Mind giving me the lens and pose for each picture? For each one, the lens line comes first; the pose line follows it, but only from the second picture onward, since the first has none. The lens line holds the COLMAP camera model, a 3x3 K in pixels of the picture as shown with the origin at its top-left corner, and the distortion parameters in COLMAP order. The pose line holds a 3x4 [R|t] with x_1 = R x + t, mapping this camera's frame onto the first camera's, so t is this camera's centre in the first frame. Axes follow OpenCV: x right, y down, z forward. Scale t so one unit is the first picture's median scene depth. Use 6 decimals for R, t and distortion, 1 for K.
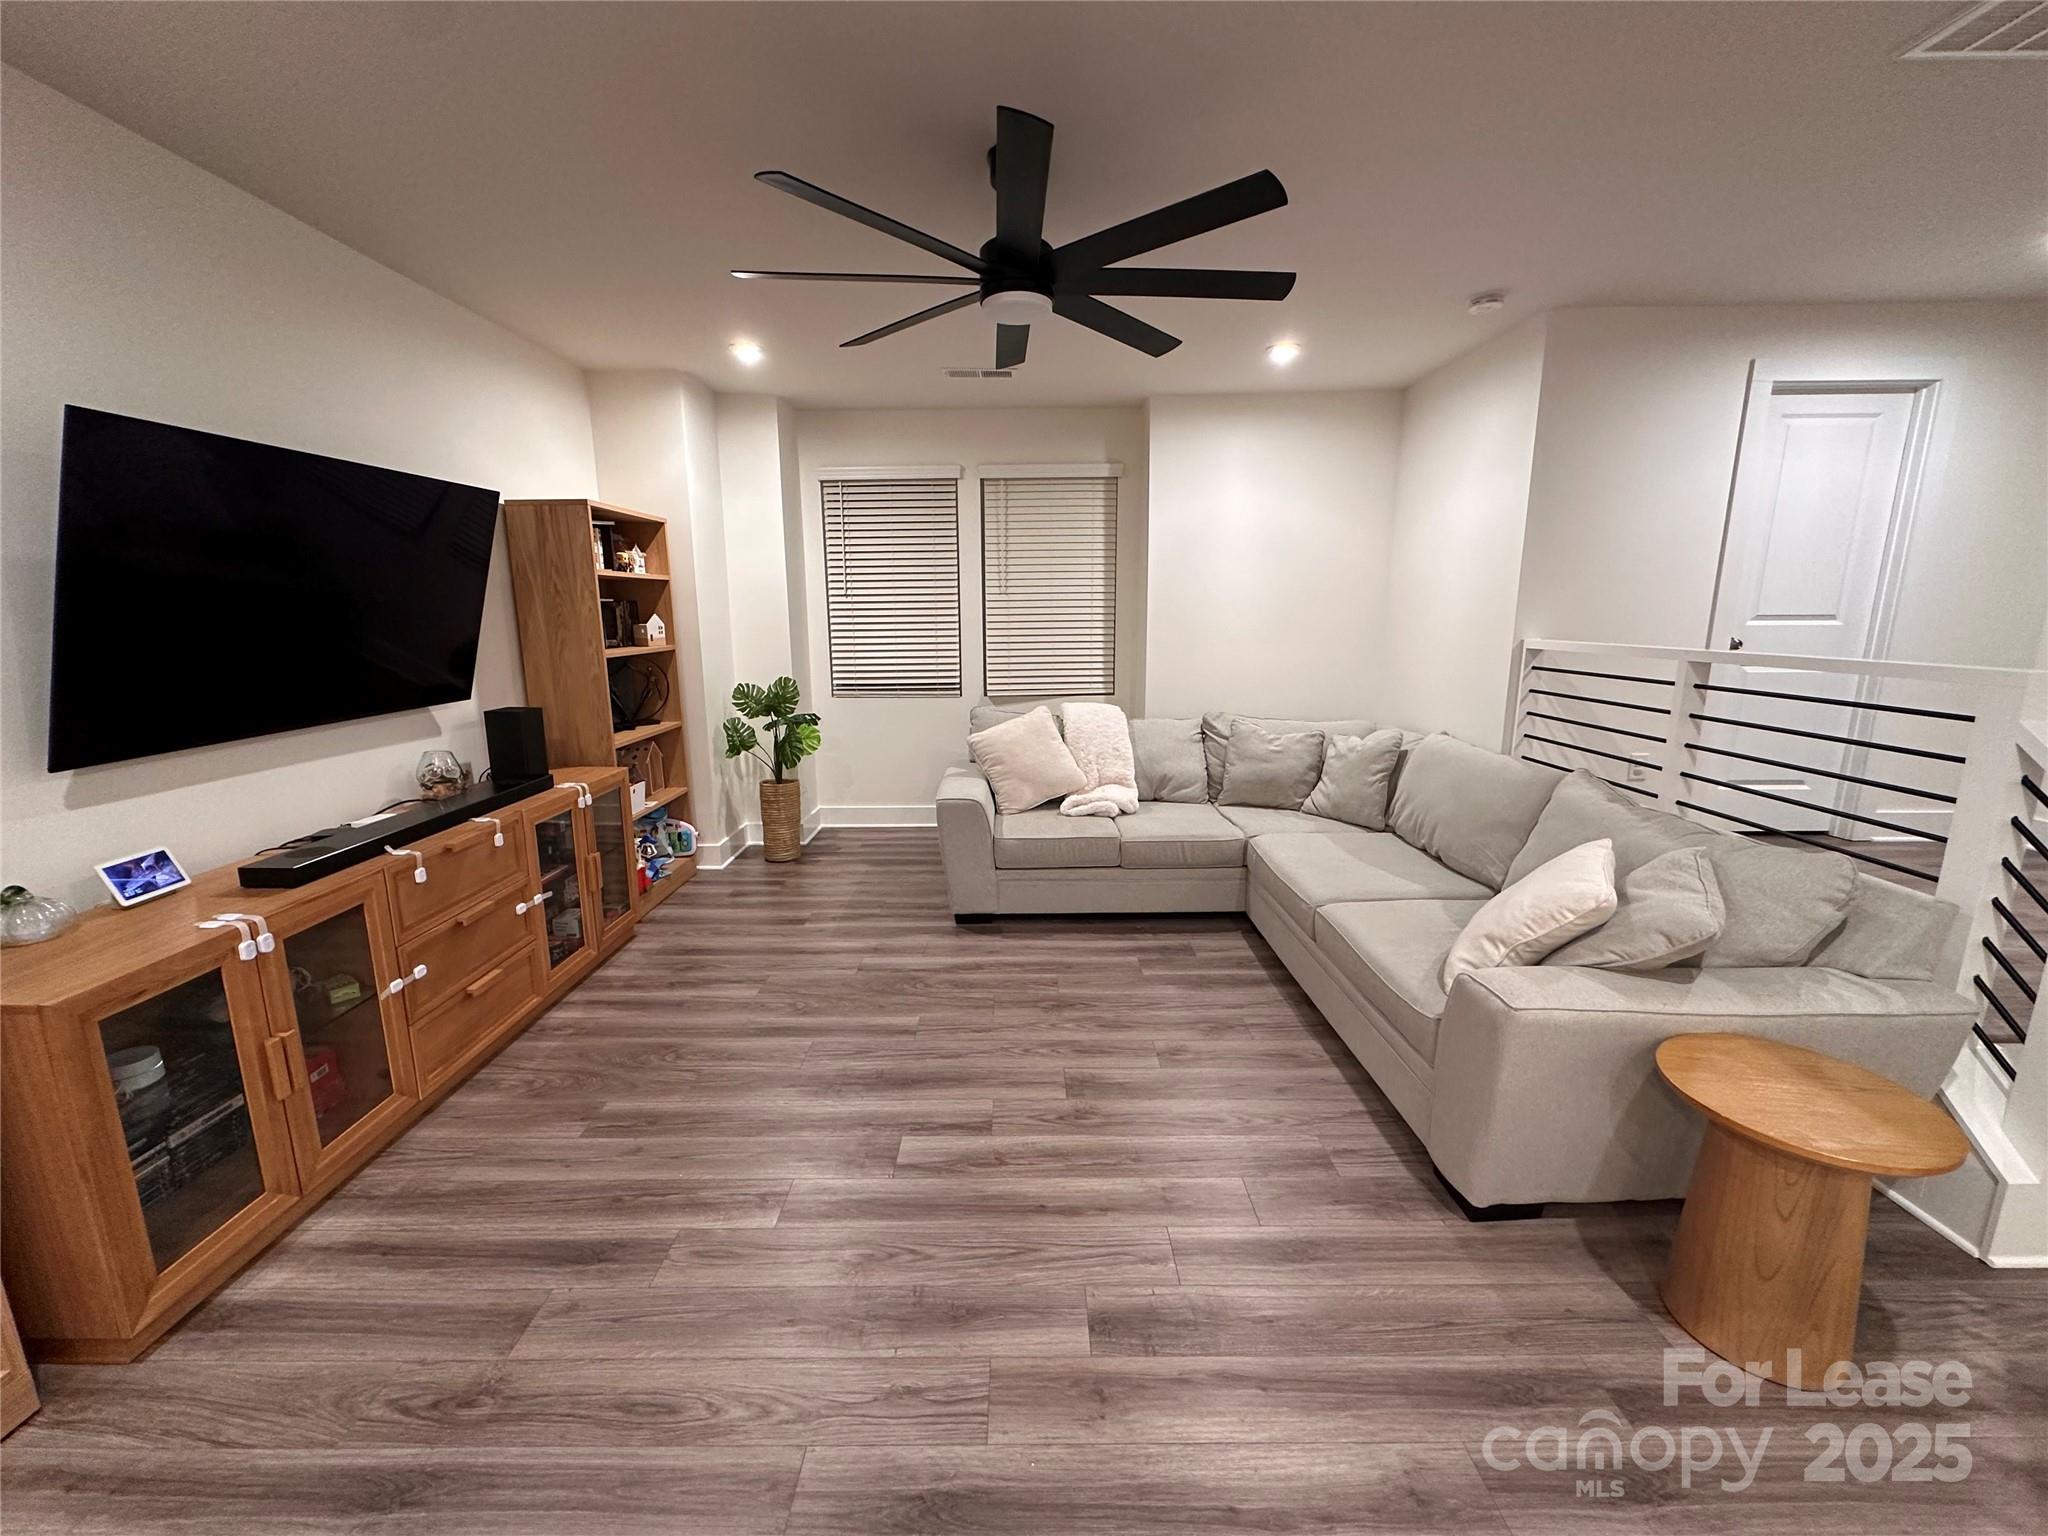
lens RADIAL K [[817.0, 0, 1022.3], [0, 817.0, 769.6], [0, 0, 1]] dist [-0.004105, 0.000833]
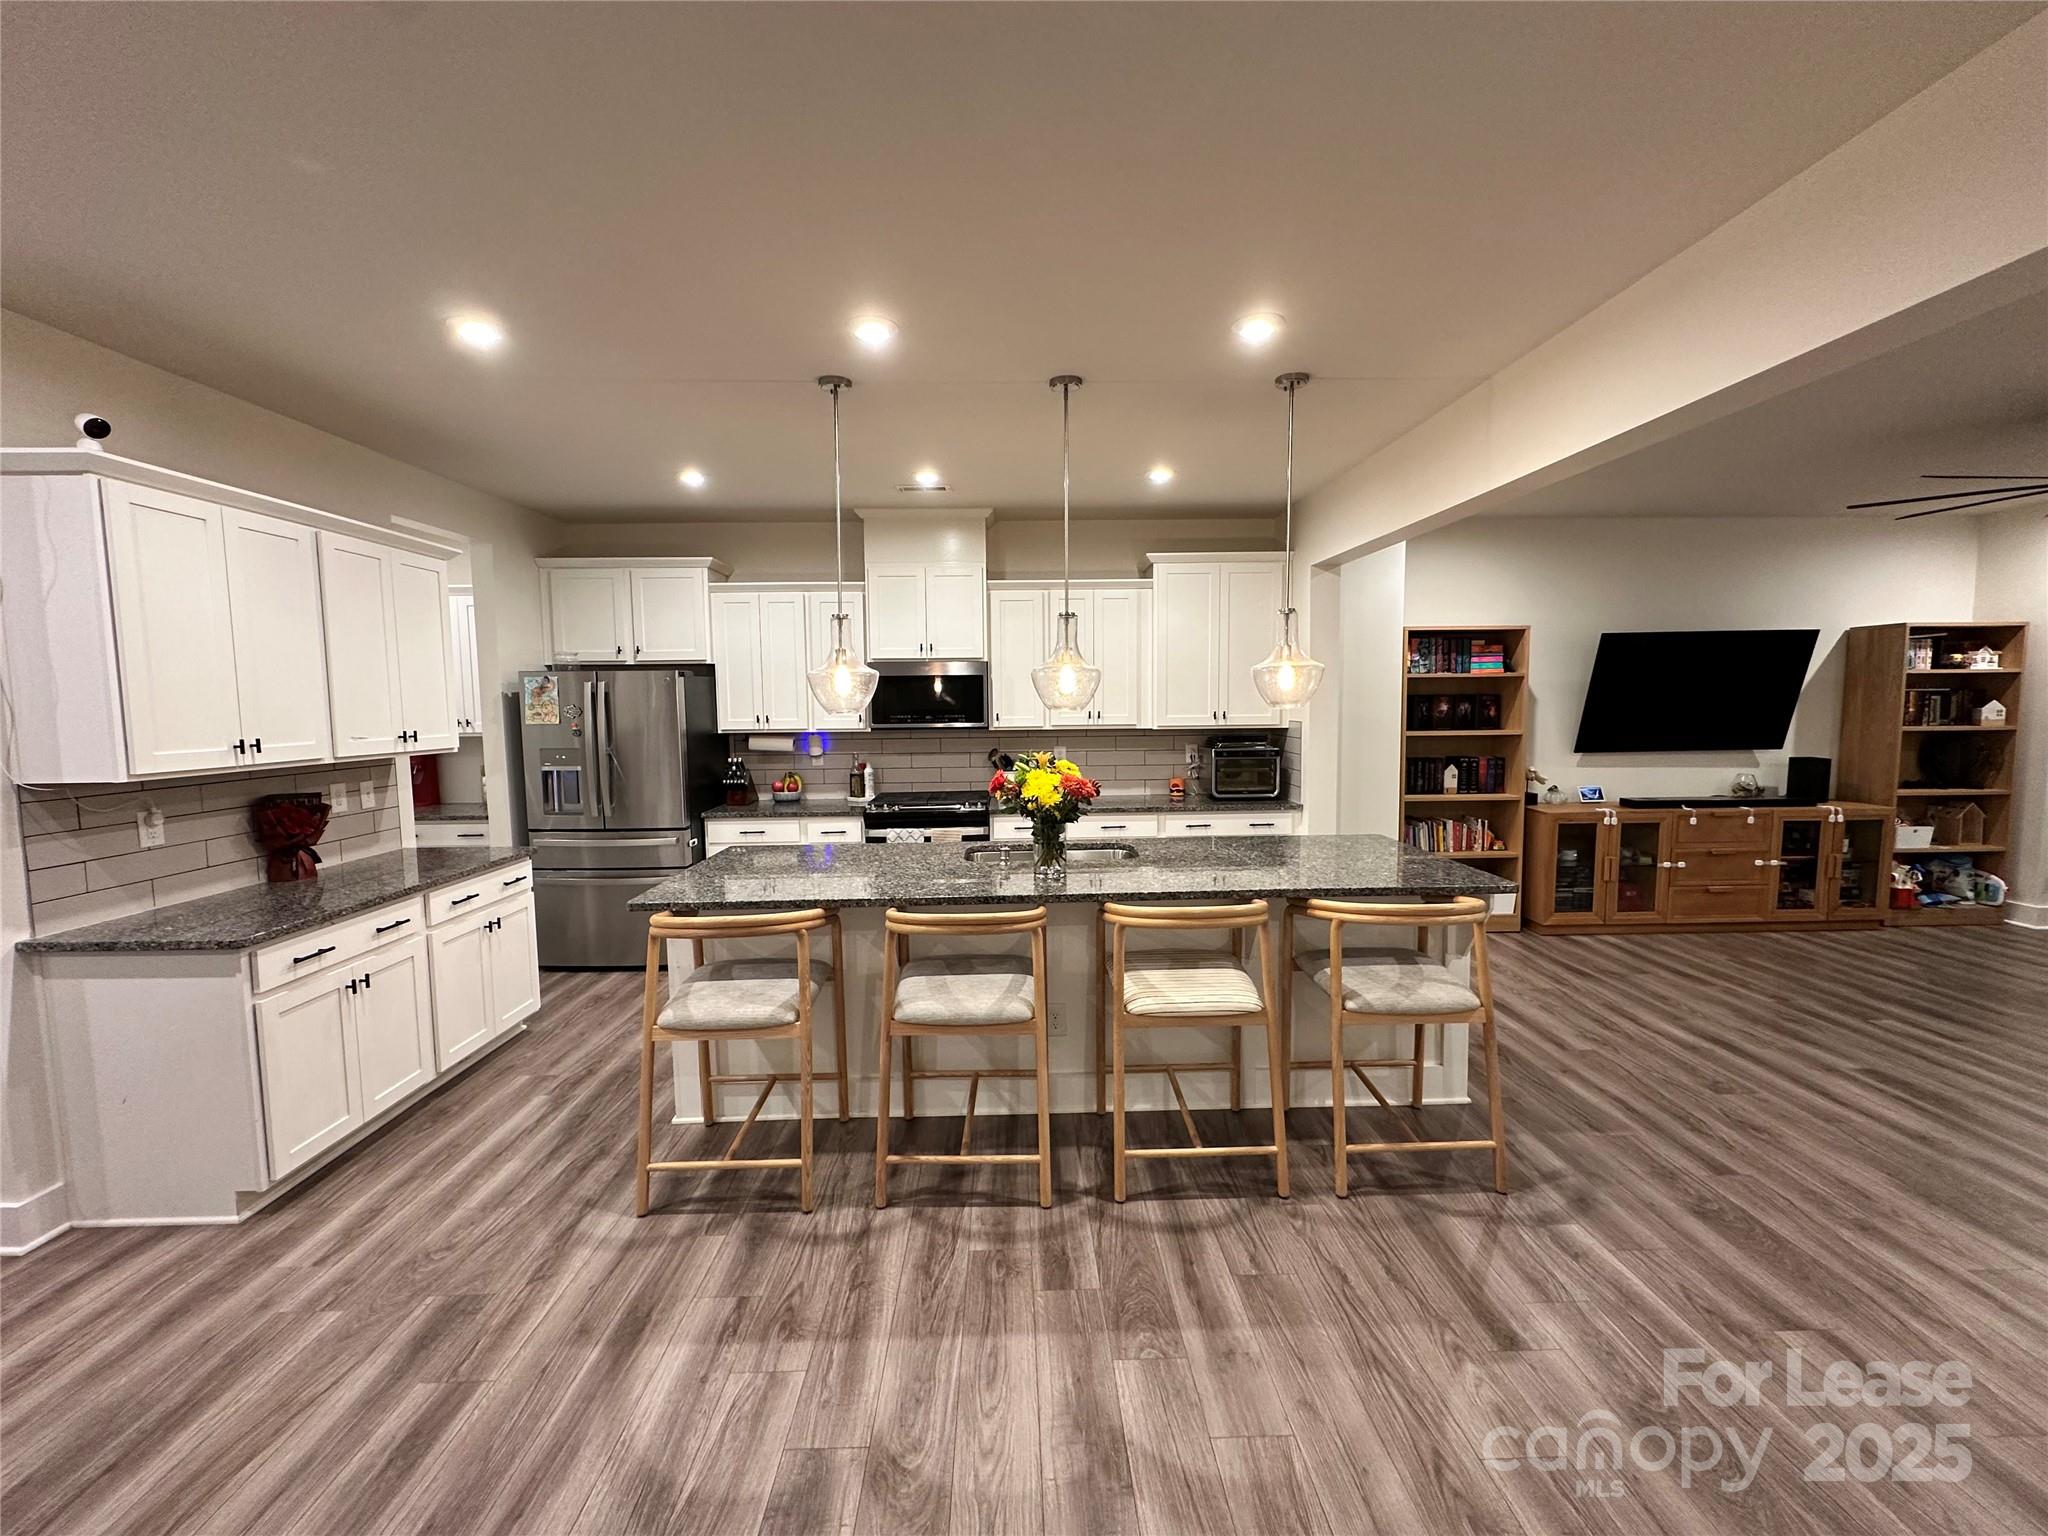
lens RADIAL K [[840.6, 0, 1024.0], [0, 840.6, 768.0], [0, 0, 1]] dist [-0.002175, 0.000380]
pose [[0.021157, 0.086059, -0.996065, 0.835549], [-0.186597, 0.979122, 0.080632, 0.085391], [0.982209, 0.184157, 0.036774, -0.492771]]
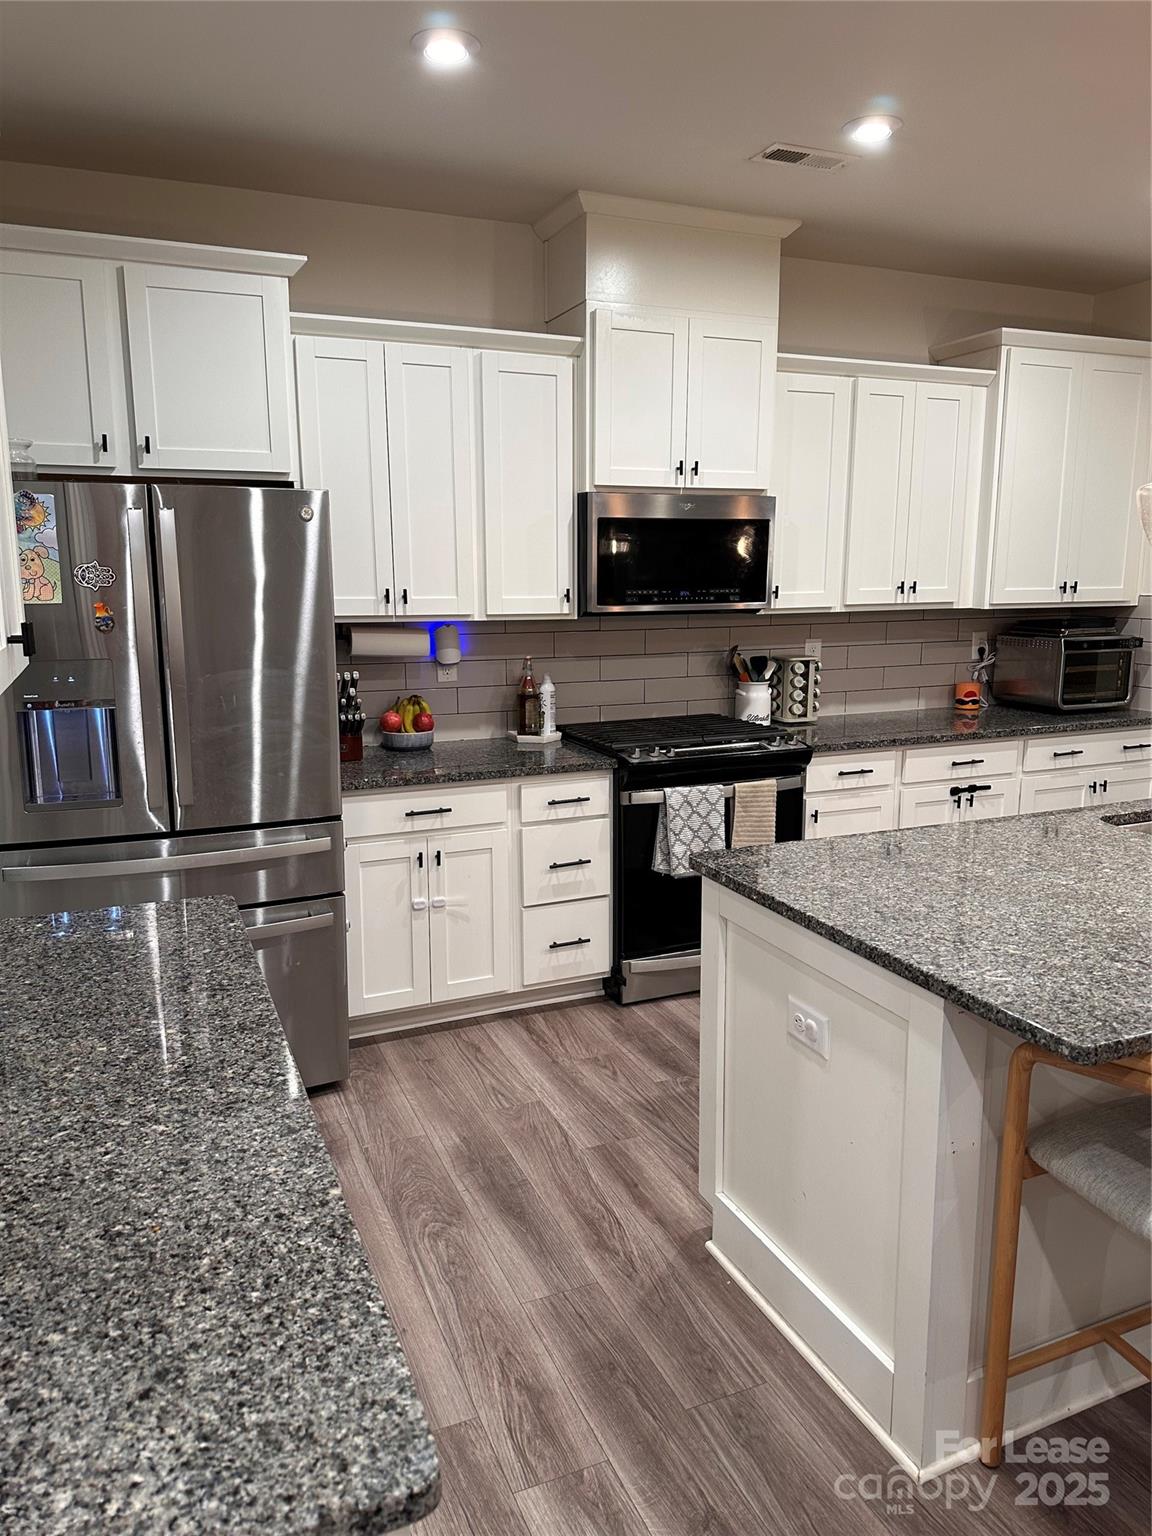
lens RADIAL K [[1077.8, 0, 576.0], [0, 1077.8, 768.0], [0, 0, 1]] dist [0.161475, -0.319280]
pose [[0.394497, 0.167511, -0.903500, 0.399540], [-0.178990, 0.978418, 0.103248, 0.211787], [0.901296, 0.120986, 0.415966, -1.078927]]
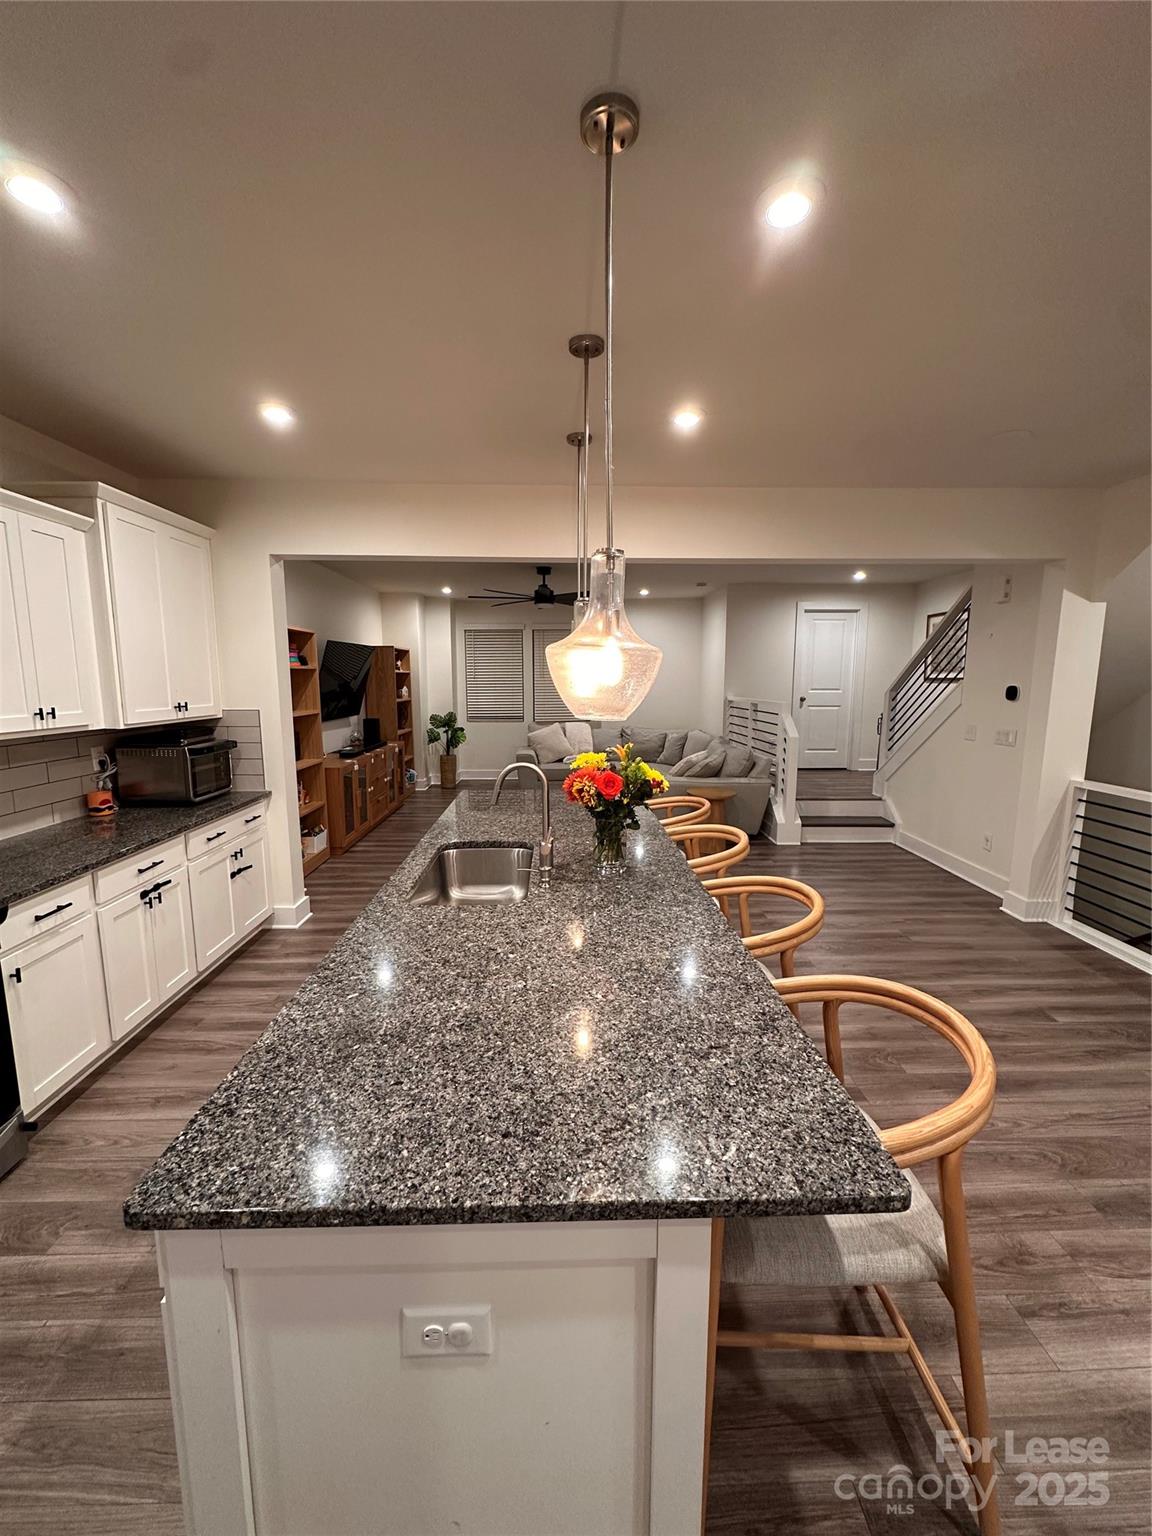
lens RADIAL K [[612.8, 0, 576.0], [0, 612.8, 768.0], [0, 0, 1]] dist [-0.004105, 0.000833]
pose [[0.999578, 0.001923, 0.028991, 0.032453], [-0.000432, 0.998682, -0.051329, 0.175529], [-0.029052, 0.051295, 0.998261, -0.978428]]
